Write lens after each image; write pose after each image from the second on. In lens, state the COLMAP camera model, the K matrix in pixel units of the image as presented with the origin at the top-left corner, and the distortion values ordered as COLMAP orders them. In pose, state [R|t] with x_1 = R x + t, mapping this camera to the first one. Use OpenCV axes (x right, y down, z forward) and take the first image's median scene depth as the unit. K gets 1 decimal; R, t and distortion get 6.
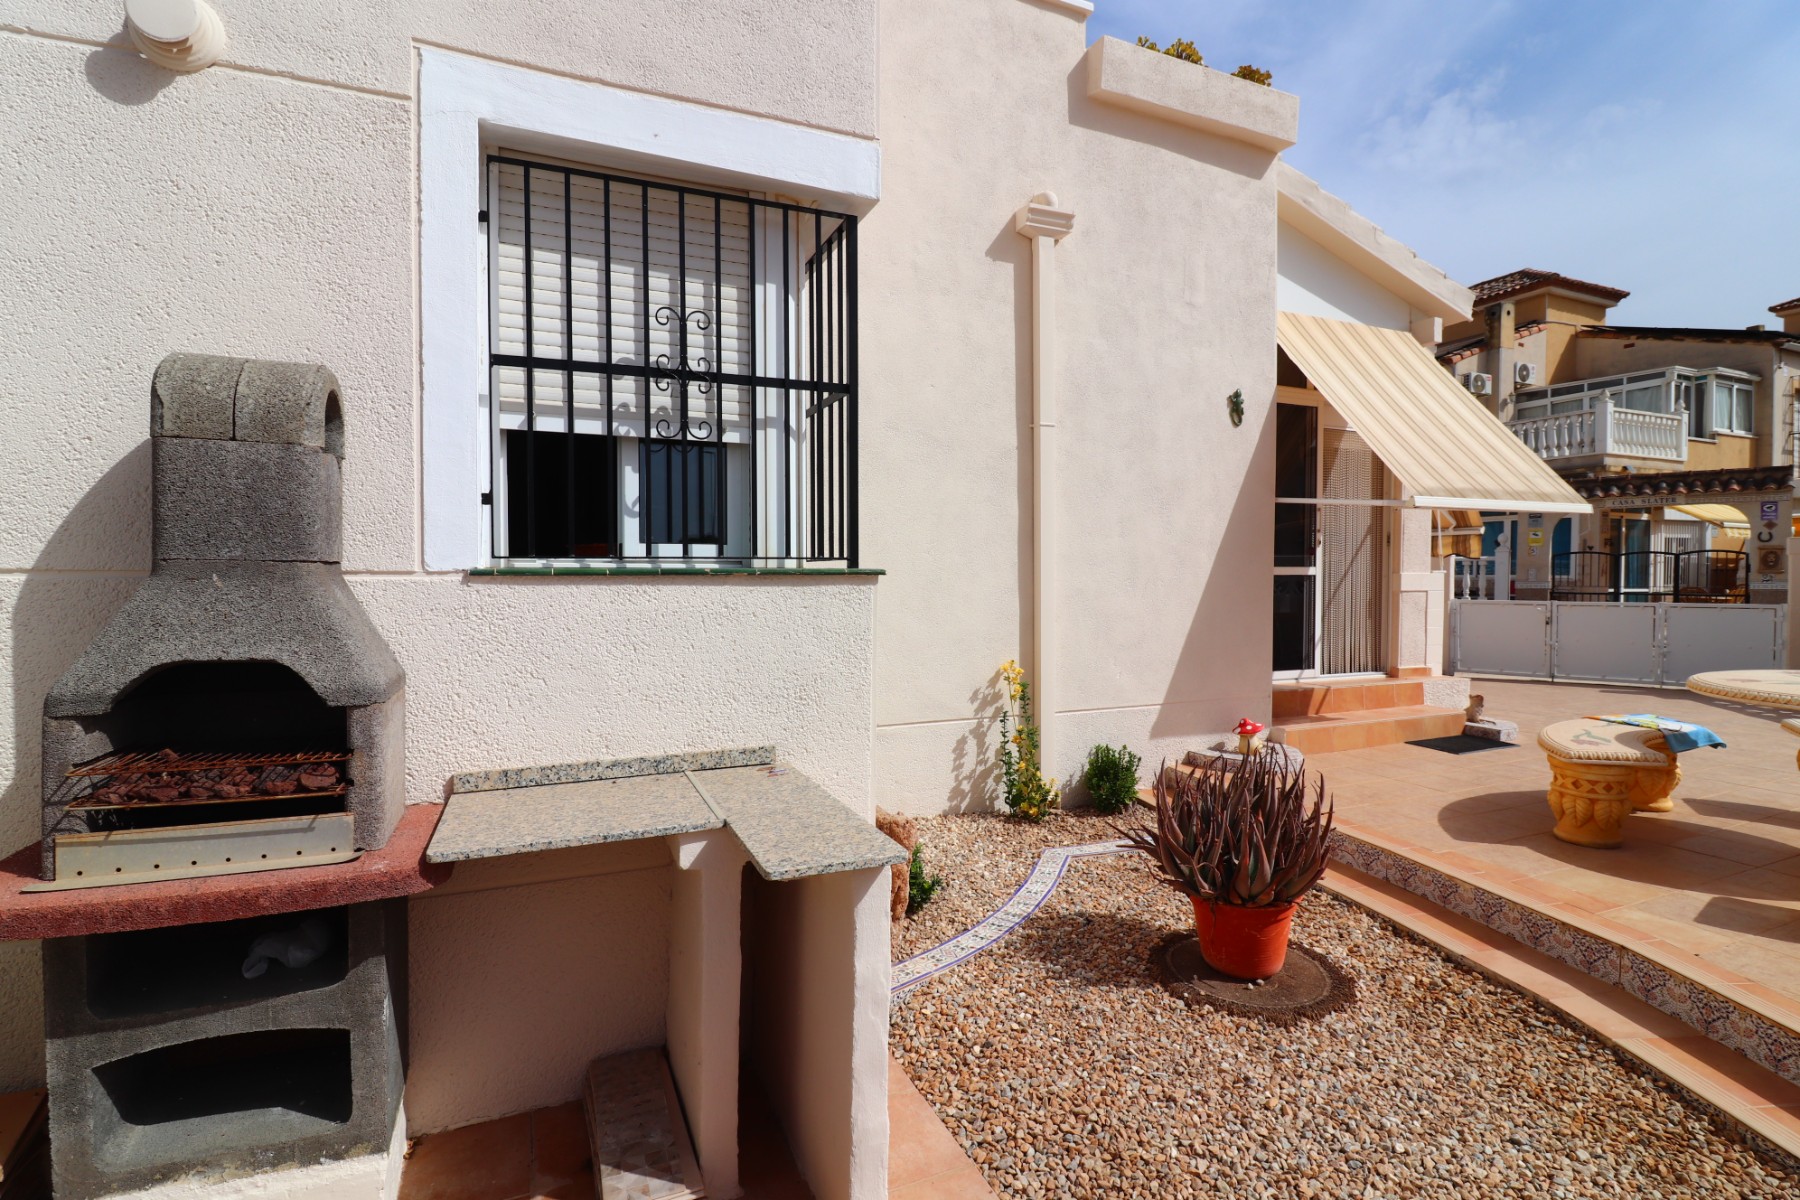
lens RADIAL K [[835.2, 0, 888.5], [0, 835.2, 596.1], [0, 0, 1]] dist [0.001099, -0.013189]
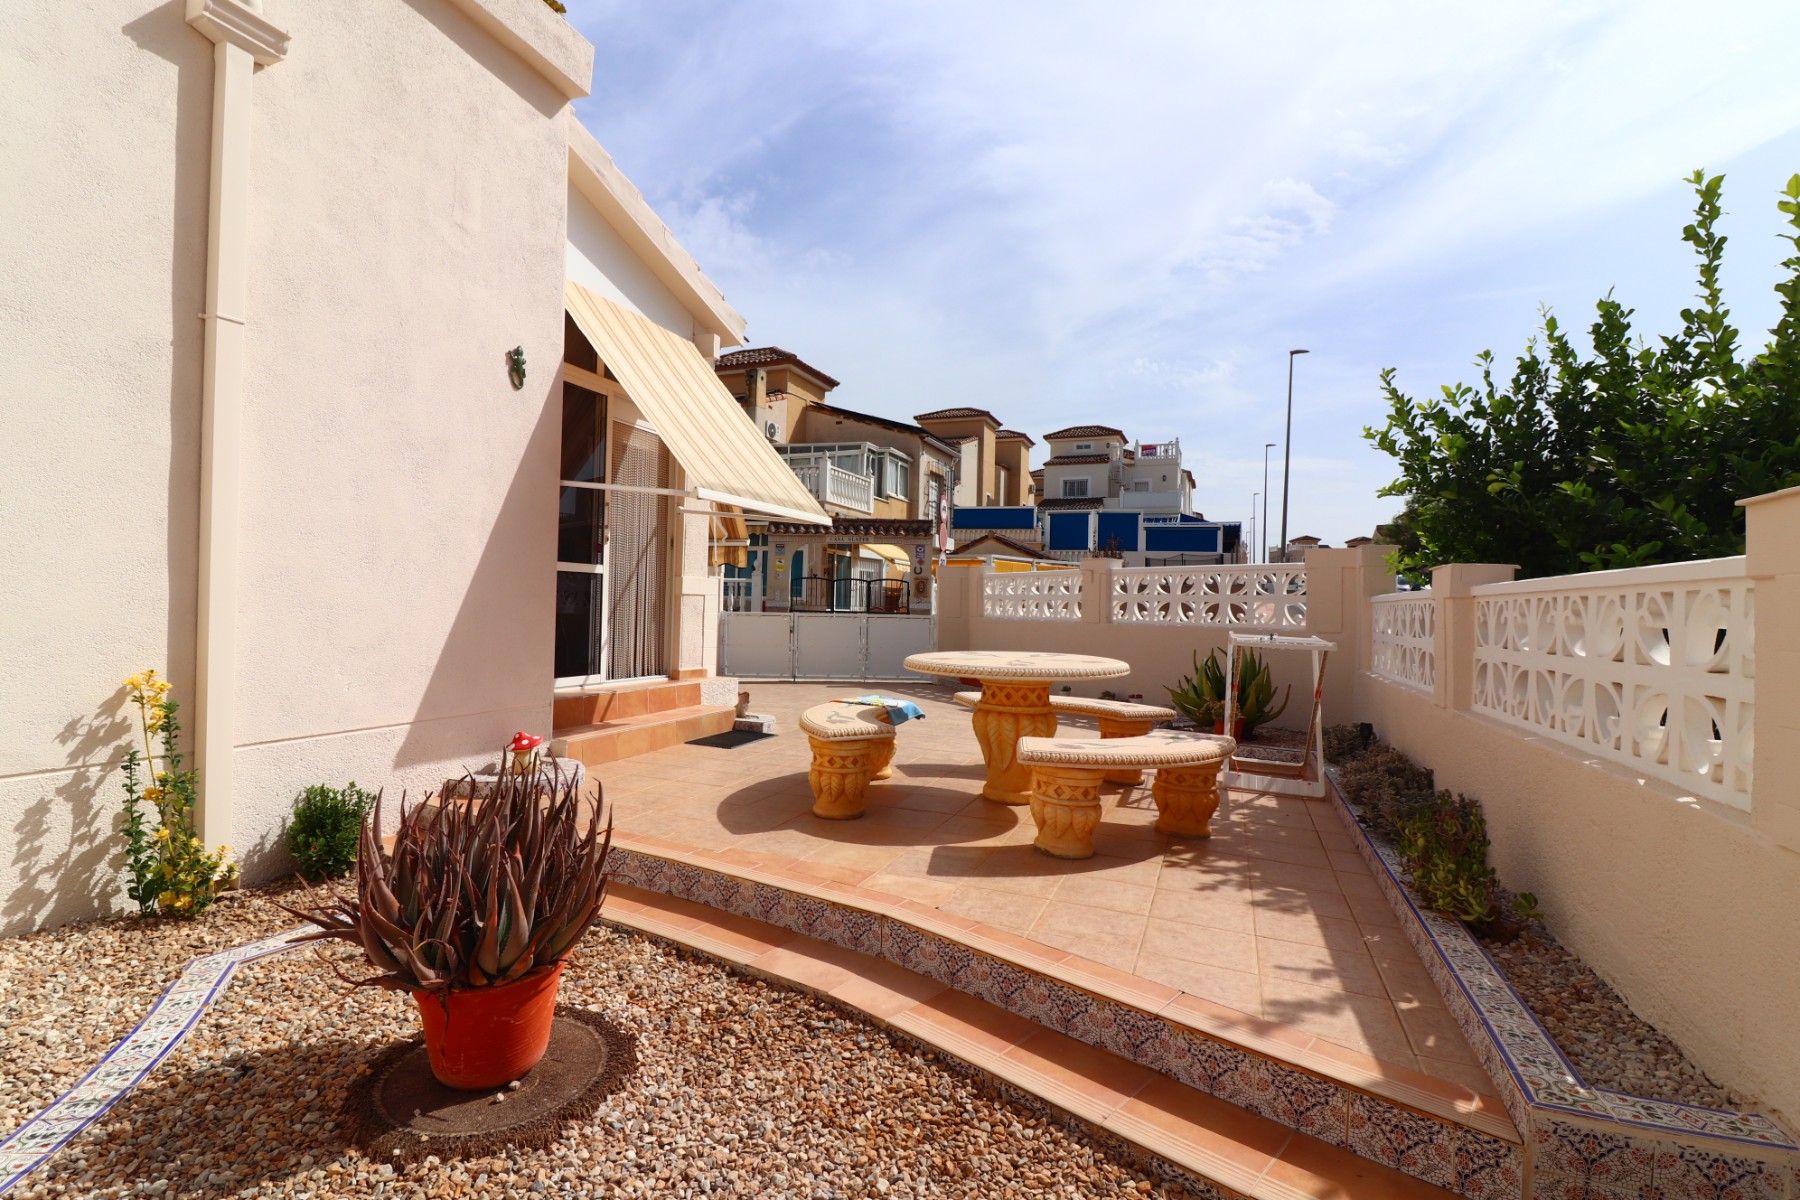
lens RADIAL K [[841.0, 0, 890.4], [0, 841.0, 599.3], [0, 0, 1]] dist [0.003214, -0.015514]
pose [[0.697885, 0.022124, 0.715868, 0.098360], [-0.004828, 0.999645, -0.026189, 0.042589], [-0.716193, 0.014821, 0.697745, 0.174854]]
